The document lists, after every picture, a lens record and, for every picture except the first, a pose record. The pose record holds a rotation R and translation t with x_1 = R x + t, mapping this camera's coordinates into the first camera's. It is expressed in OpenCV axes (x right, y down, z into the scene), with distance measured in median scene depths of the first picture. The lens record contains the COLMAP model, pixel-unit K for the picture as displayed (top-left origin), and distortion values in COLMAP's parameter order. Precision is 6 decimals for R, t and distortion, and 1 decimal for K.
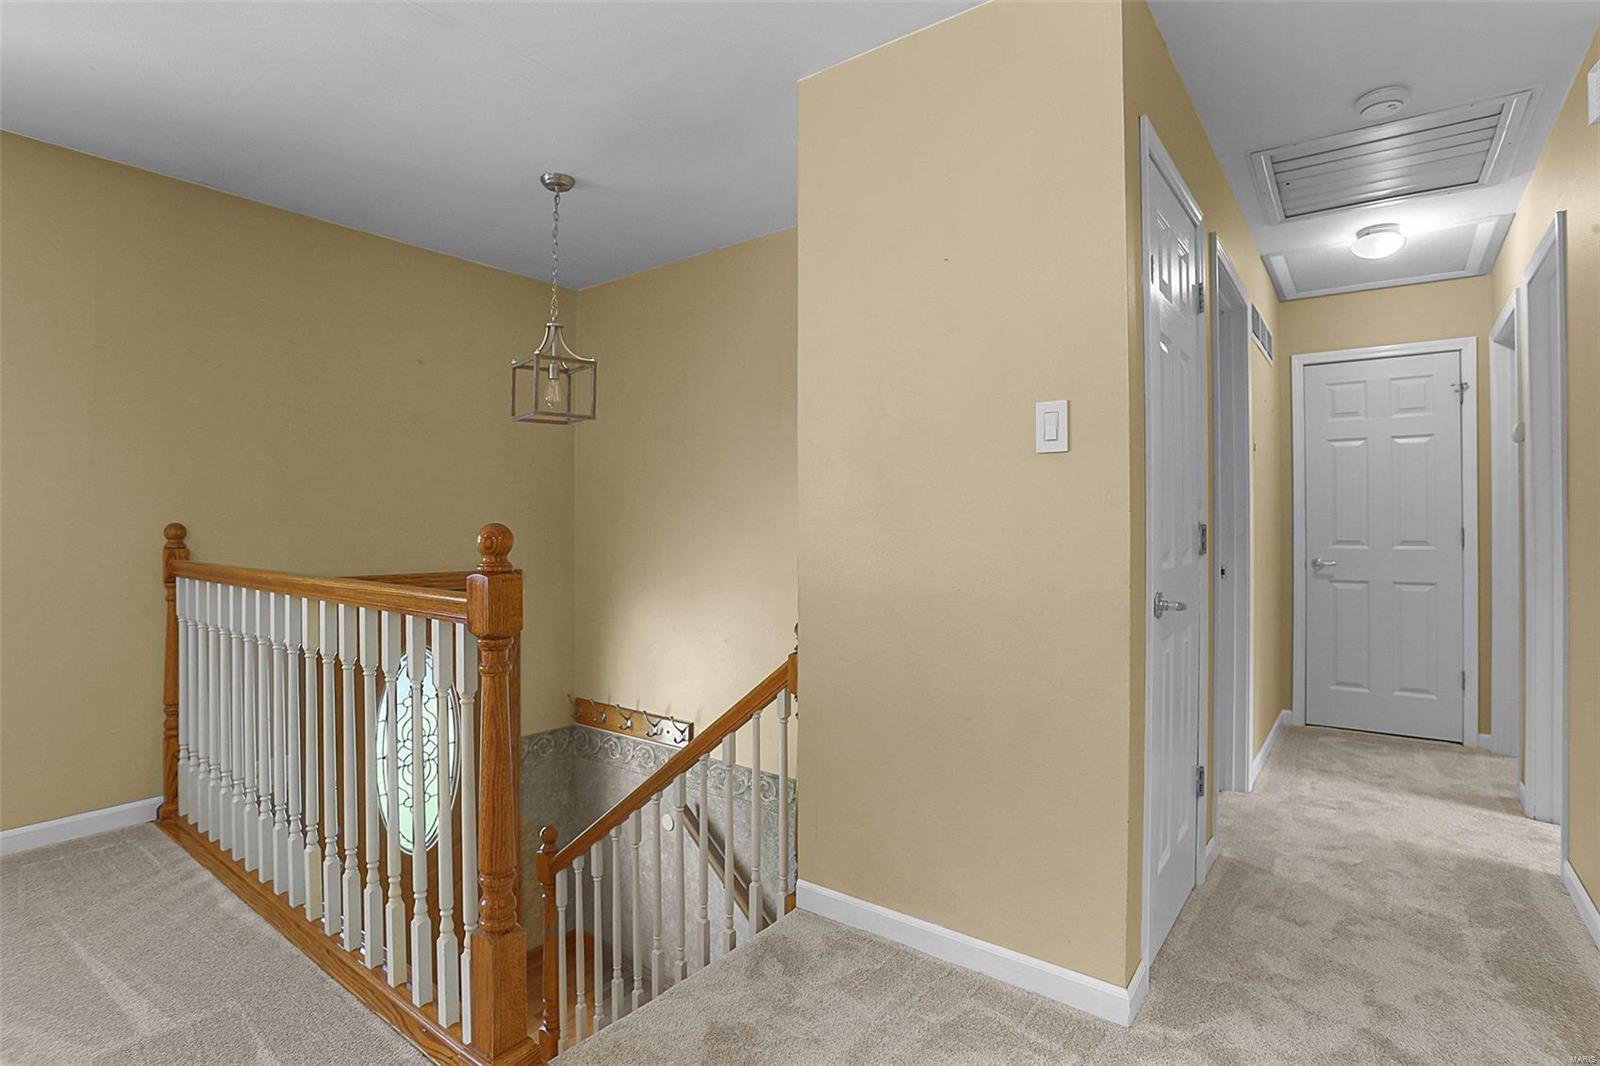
lens RADIAL K [[779.0, 0, 803.3], [0, 779.0, 526.1], [0, 0, 1]] dist [-0.073959, 0.029290]
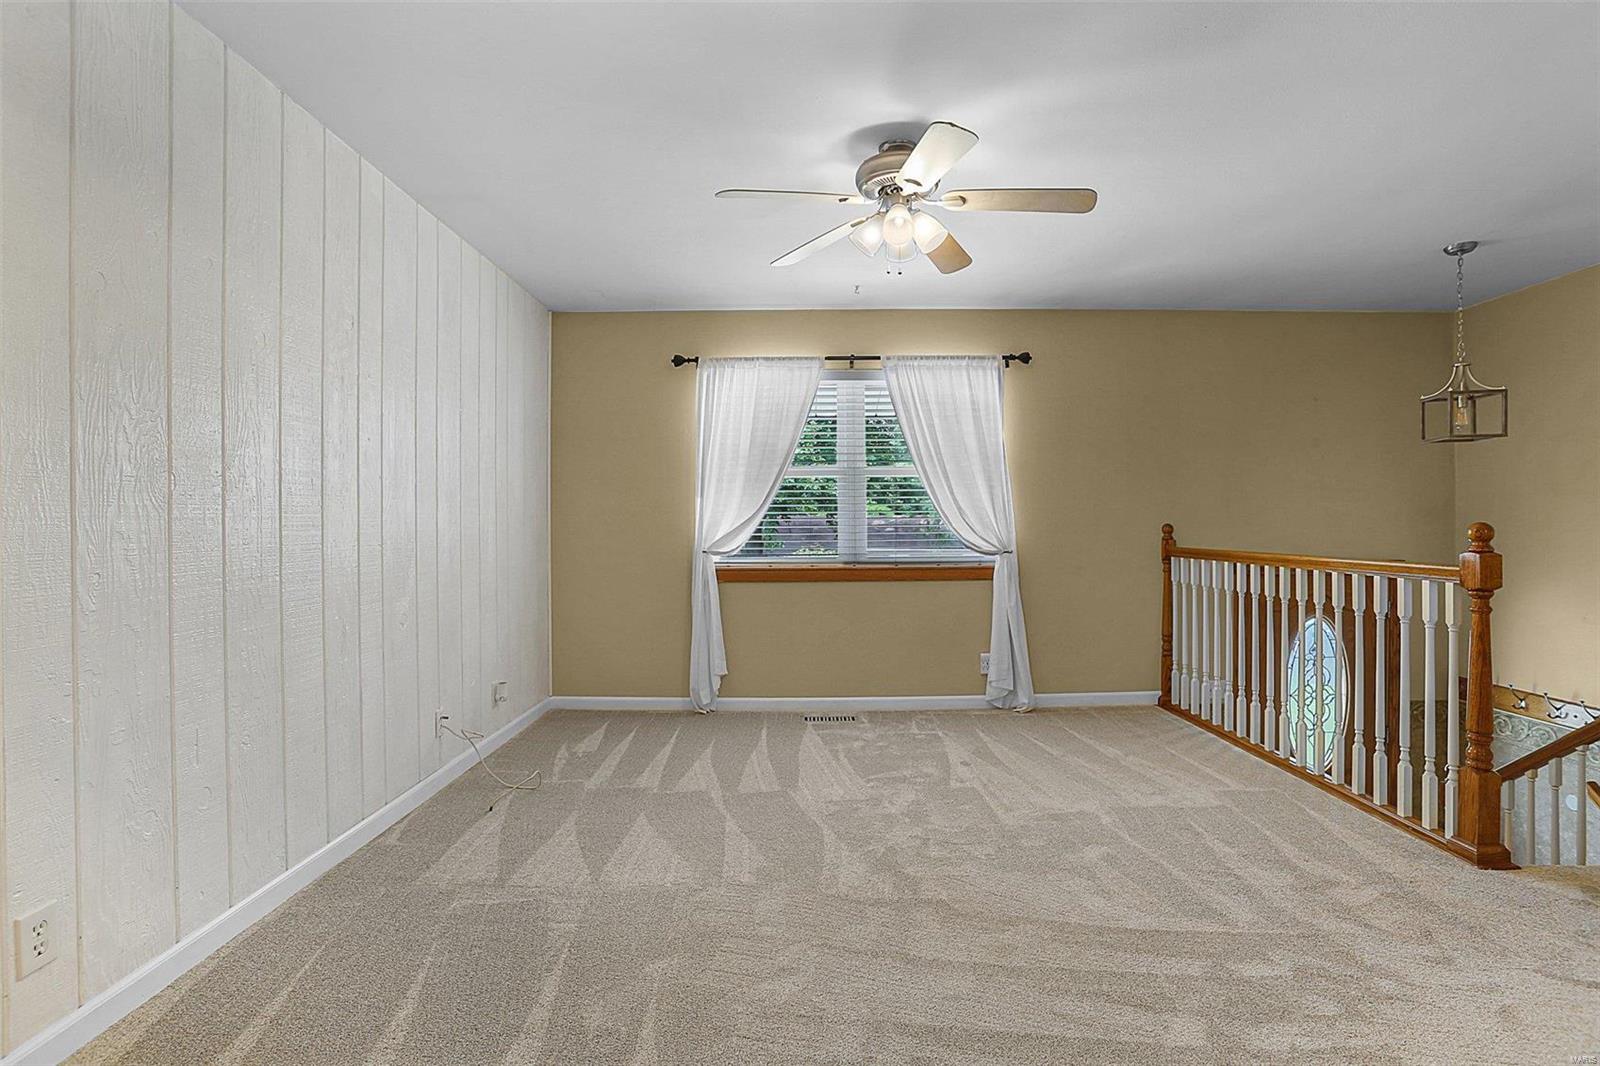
lens RADIAL K [[779.0, 0, 803.3], [0, 779.0, 526.1], [0, 0, 1]] dist [-0.073959, 0.029290]
pose [[0.602045, -0.003013, -0.798456, 0.003200], [0.005053, 0.999987, 0.000037, -0.001704], [0.798446, -0.004057, 0.602053, -0.619504]]
